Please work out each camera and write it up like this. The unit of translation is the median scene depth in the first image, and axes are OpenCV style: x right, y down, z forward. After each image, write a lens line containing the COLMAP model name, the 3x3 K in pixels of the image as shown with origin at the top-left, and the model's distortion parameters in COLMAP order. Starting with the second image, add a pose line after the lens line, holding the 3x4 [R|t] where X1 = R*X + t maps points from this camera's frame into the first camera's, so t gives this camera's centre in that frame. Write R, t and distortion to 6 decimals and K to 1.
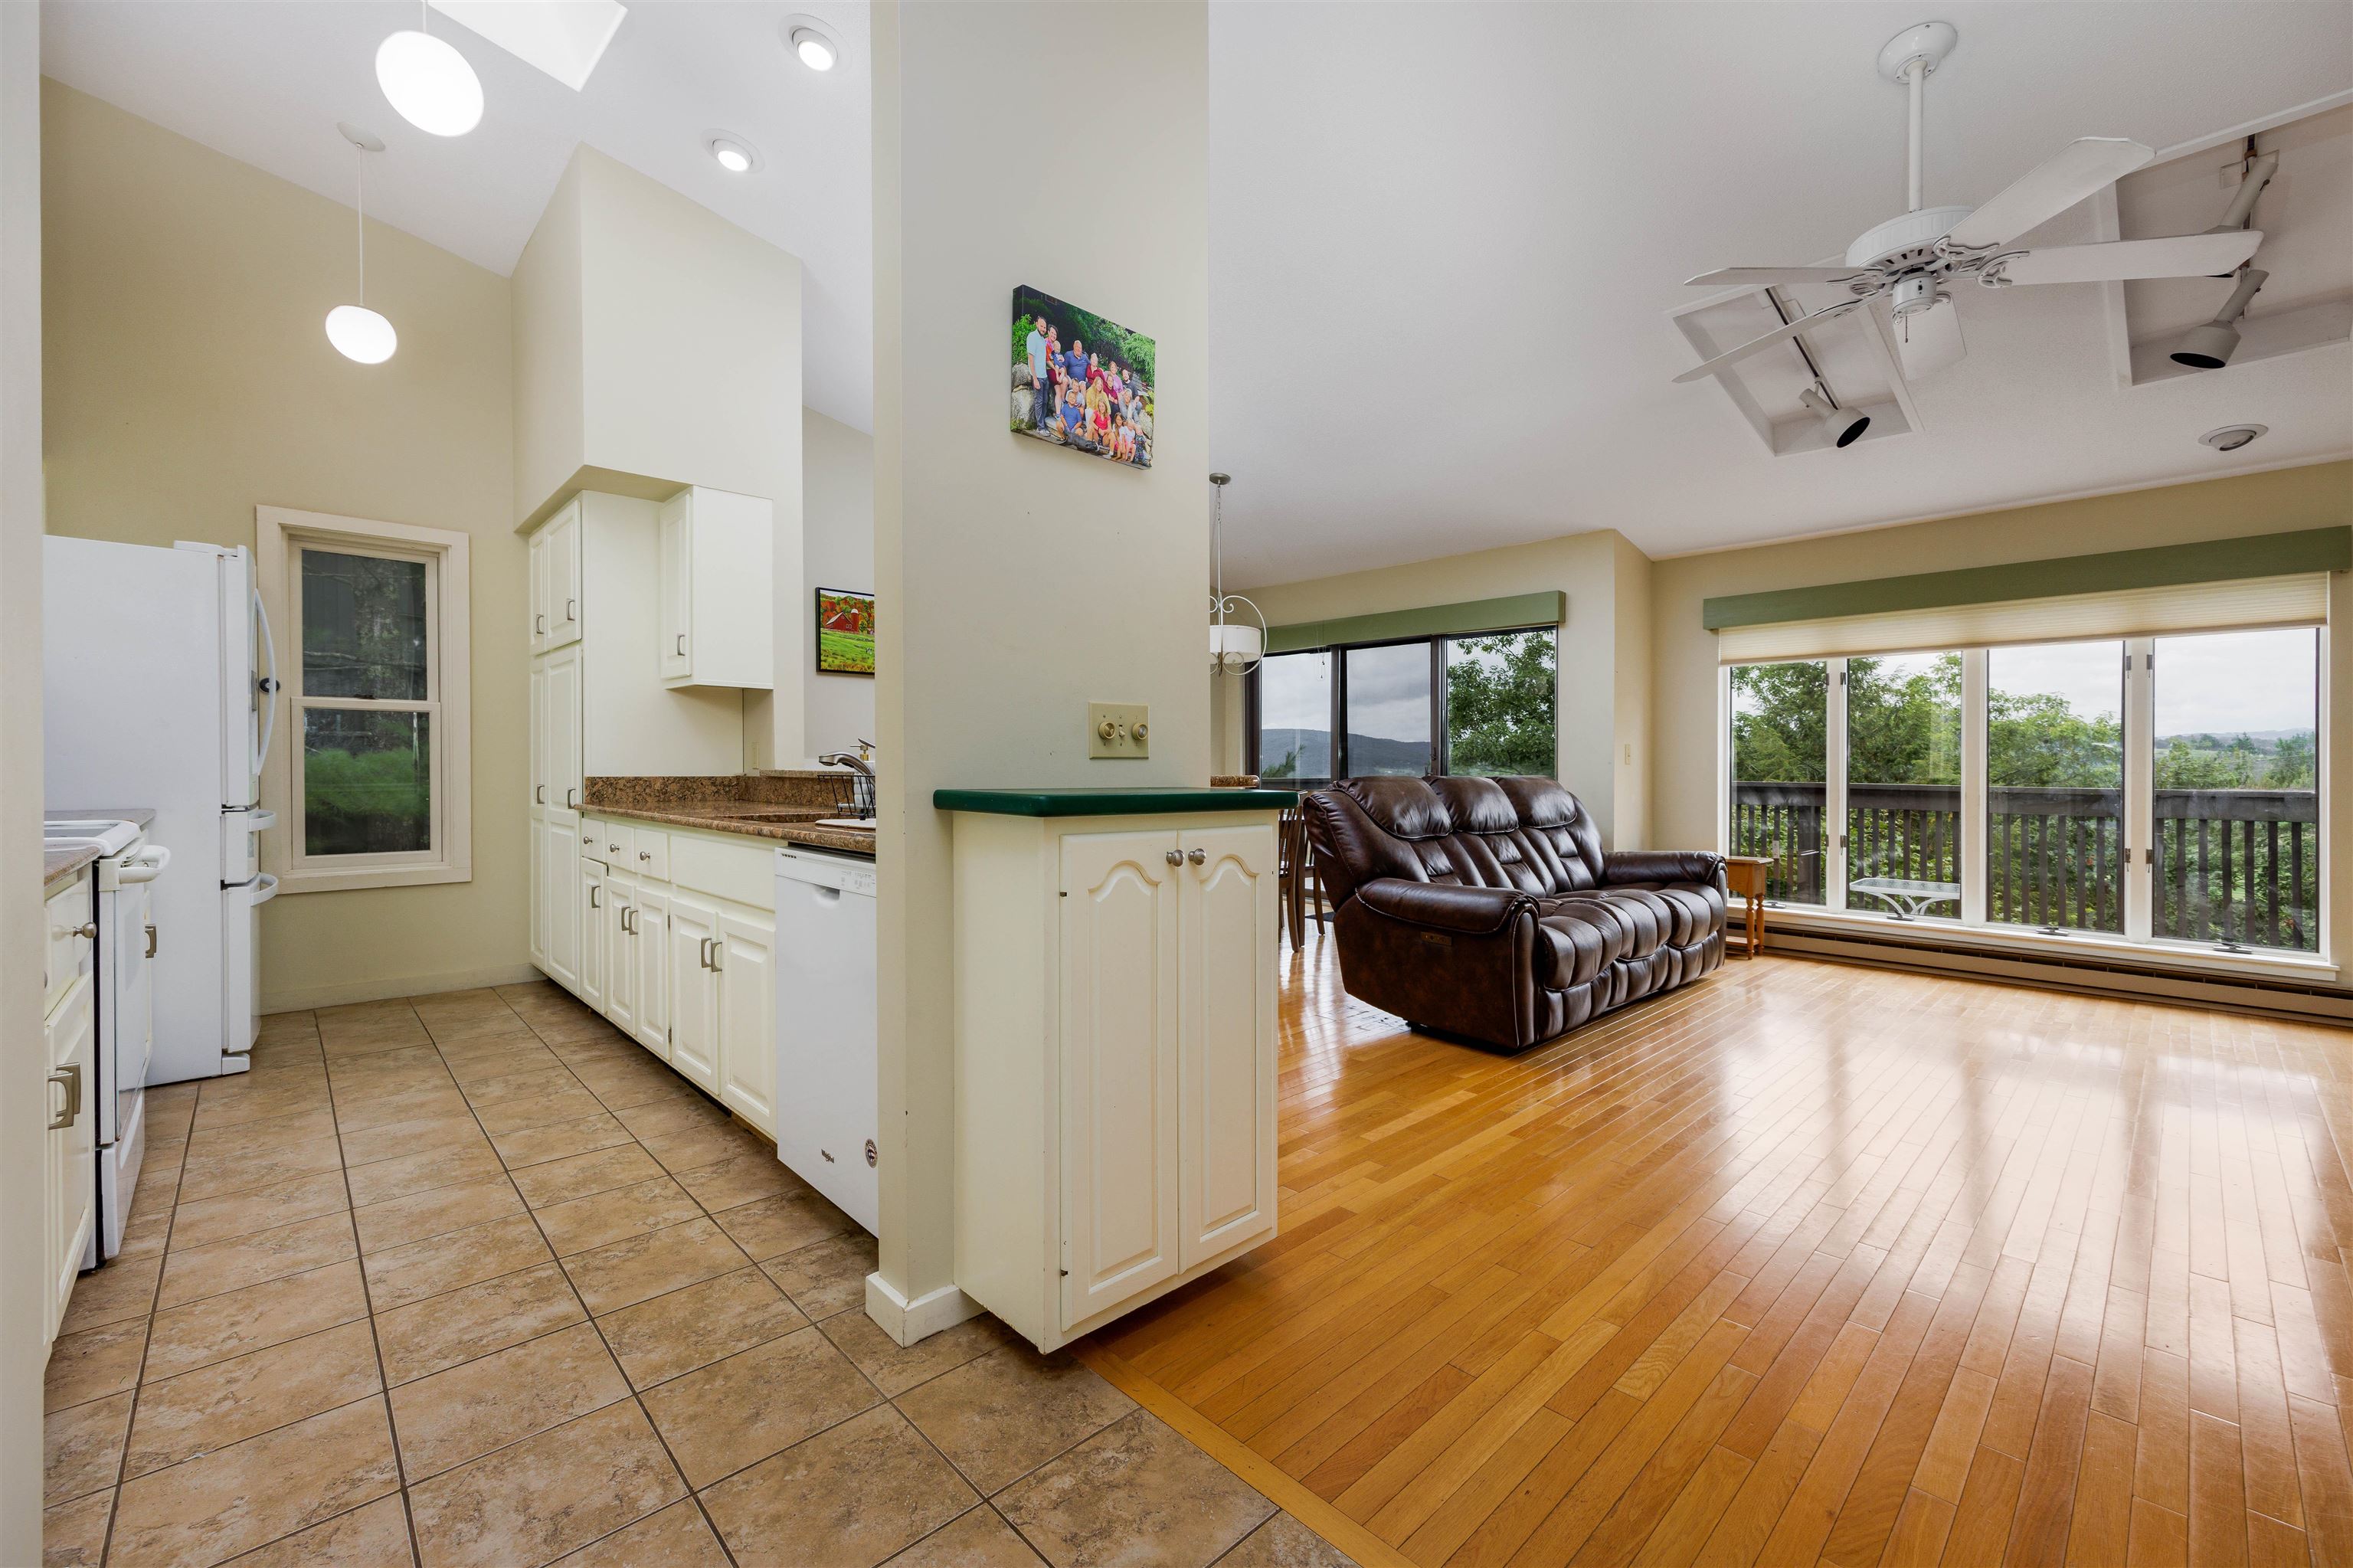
lens RADIAL K [[995.4, 0, 1191.7], [0, 995.4, 780.3], [0, 0, 1]] dist [0.010058, -0.000033]
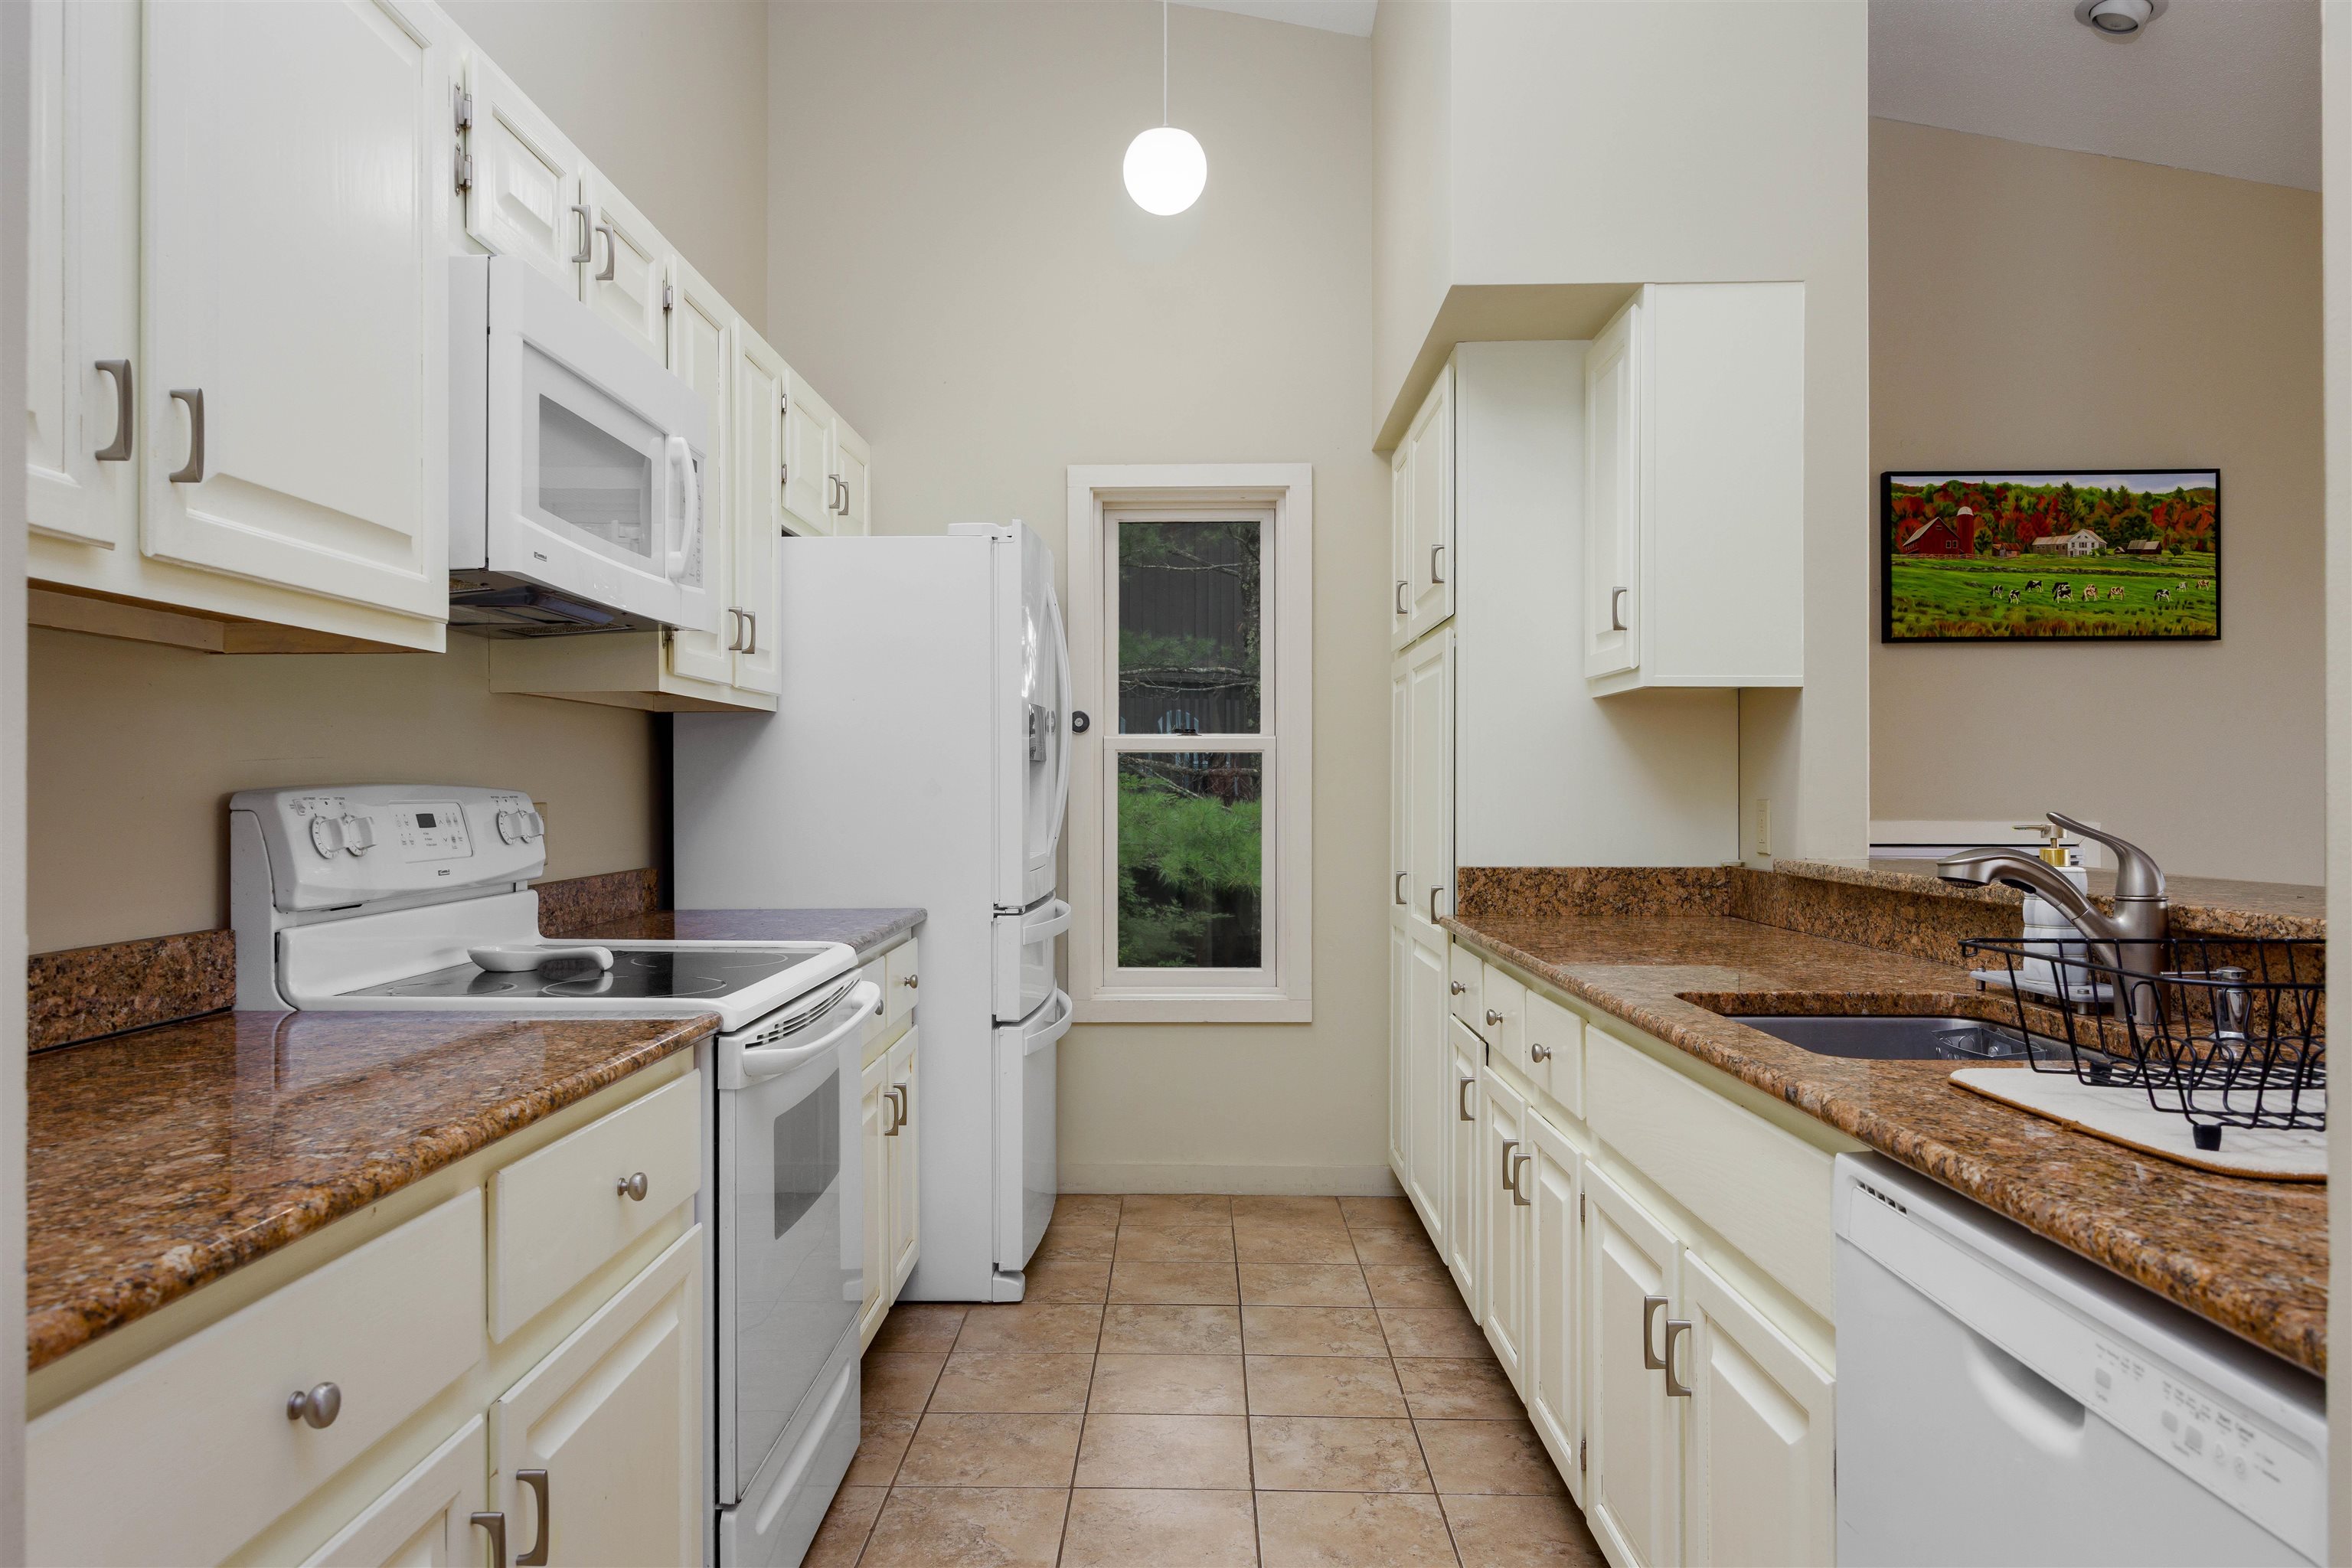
lens RADIAL K [[1482.5, 0, 1154.5], [0, 1482.5, 800.8], [0, 0, 1]] dist [-0.001939, 0.007375]
pose [[0.700416, 0.000775, -0.713734, -0.141577], [-0.005070, 0.999980, -0.003889, -0.034958], [0.713717, 0.006342, 0.700406, 0.307484]]
